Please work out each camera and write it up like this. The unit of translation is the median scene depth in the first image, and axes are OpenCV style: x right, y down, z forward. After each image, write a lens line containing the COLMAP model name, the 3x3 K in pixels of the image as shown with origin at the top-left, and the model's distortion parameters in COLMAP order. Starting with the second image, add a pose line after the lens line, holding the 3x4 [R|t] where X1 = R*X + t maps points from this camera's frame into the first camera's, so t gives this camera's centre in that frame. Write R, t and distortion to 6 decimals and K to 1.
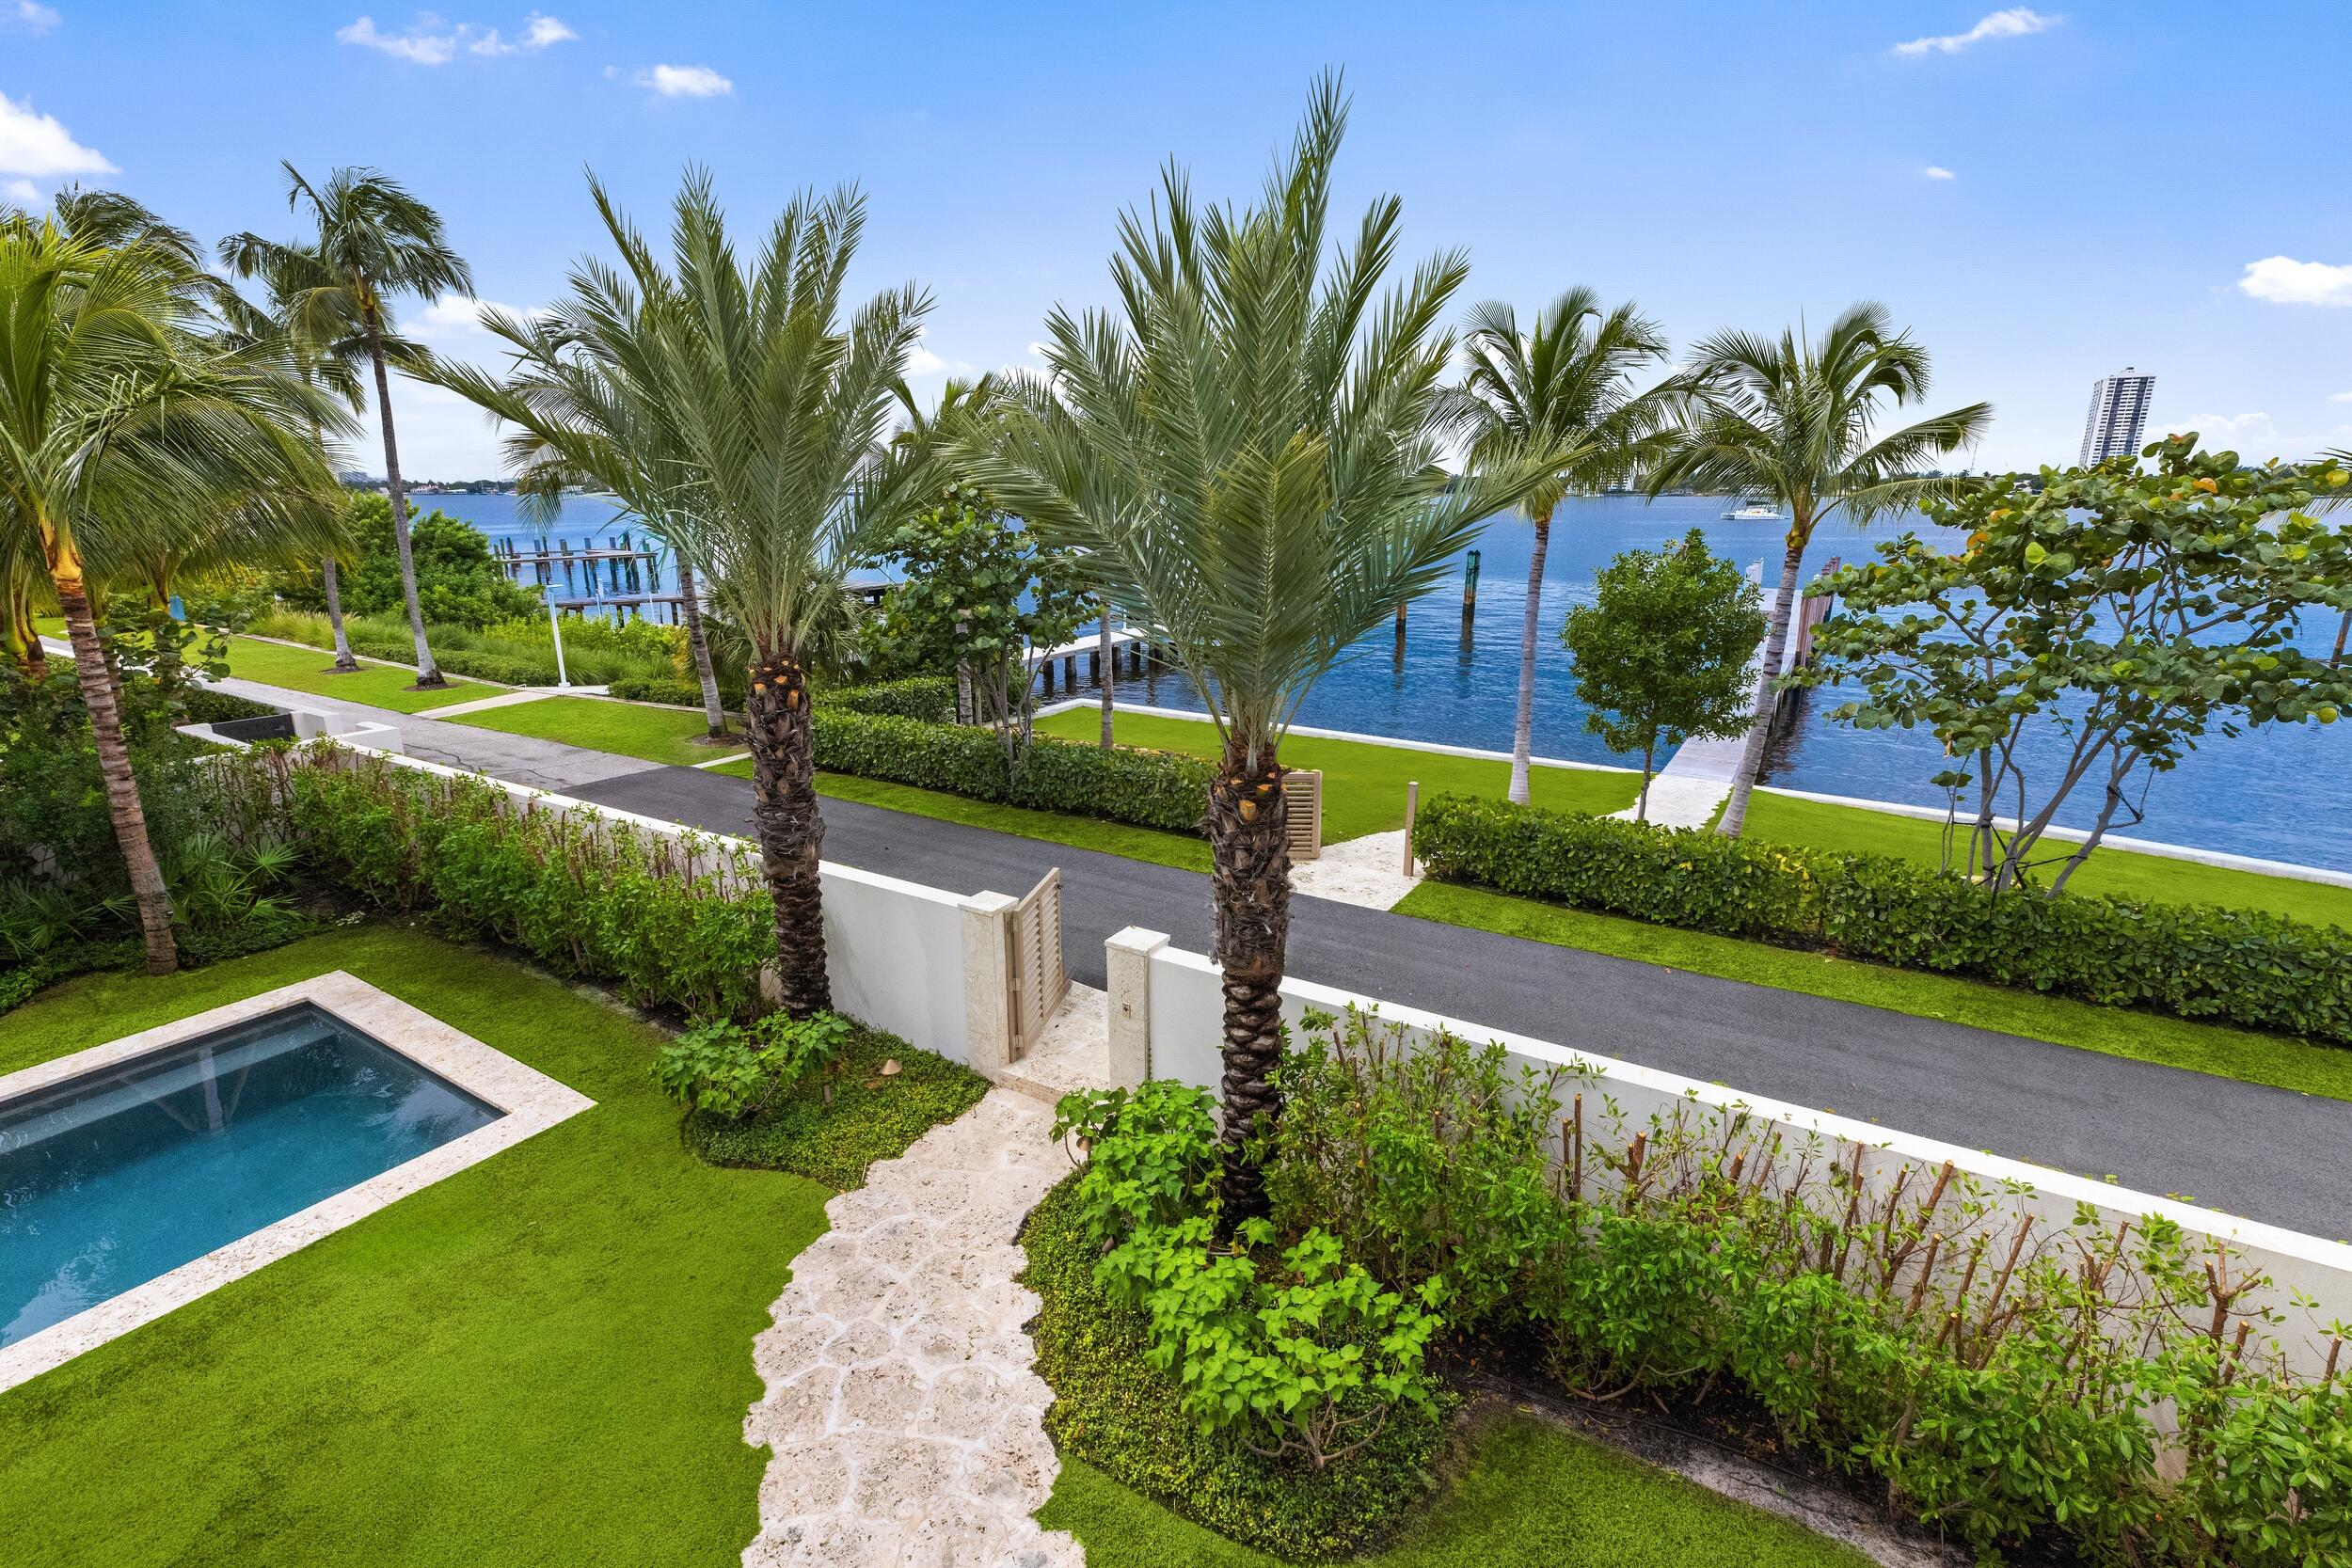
lens RADIAL K [[1067.3, 0, 1173.0], [0, 1067.3, 742.7], [0, 0, 1]] dist [0.009967, -0.000165]
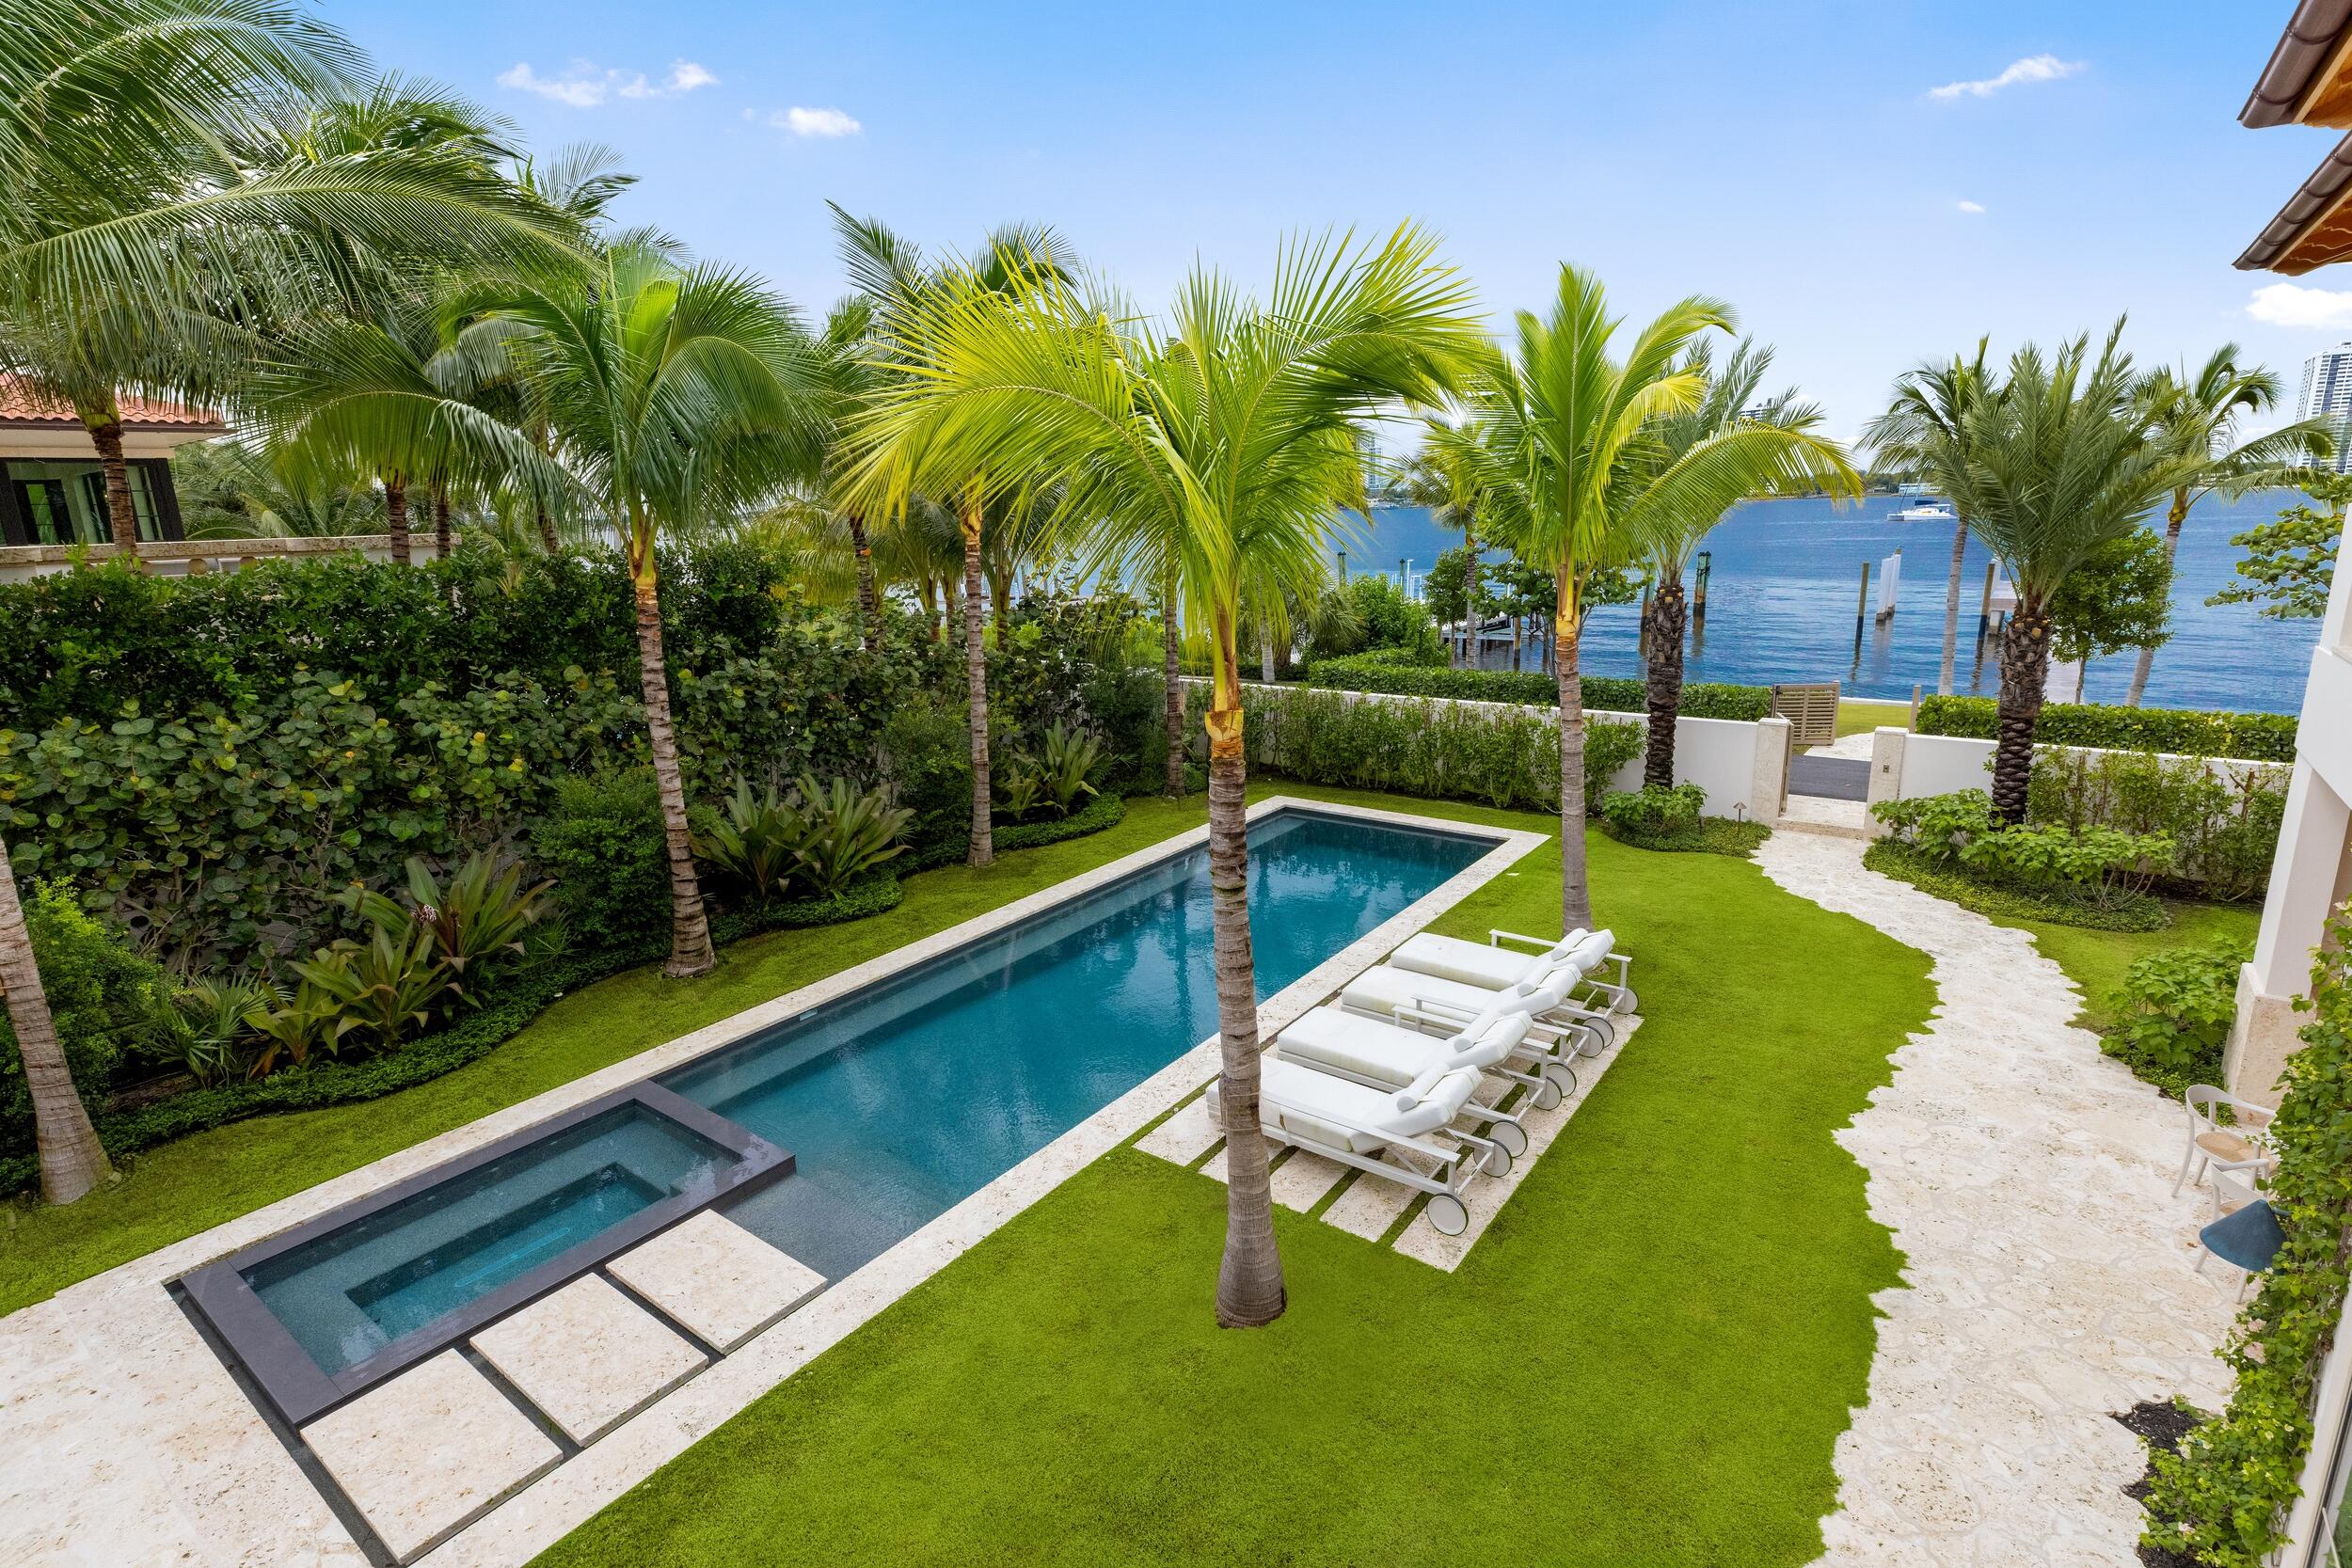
lens RADIAL K [[1162.6, 0, 1159.8], [0, 1162.6, 774.0], [0, 0, 1]] dist [-0.002372, -0.000040]
pose [[0.997434, -0.011202, -0.070714, -0.652546], [0.010709, 0.999916, -0.007338, 0.148434], [0.070790, 0.006562, 0.997470, -0.610857]]
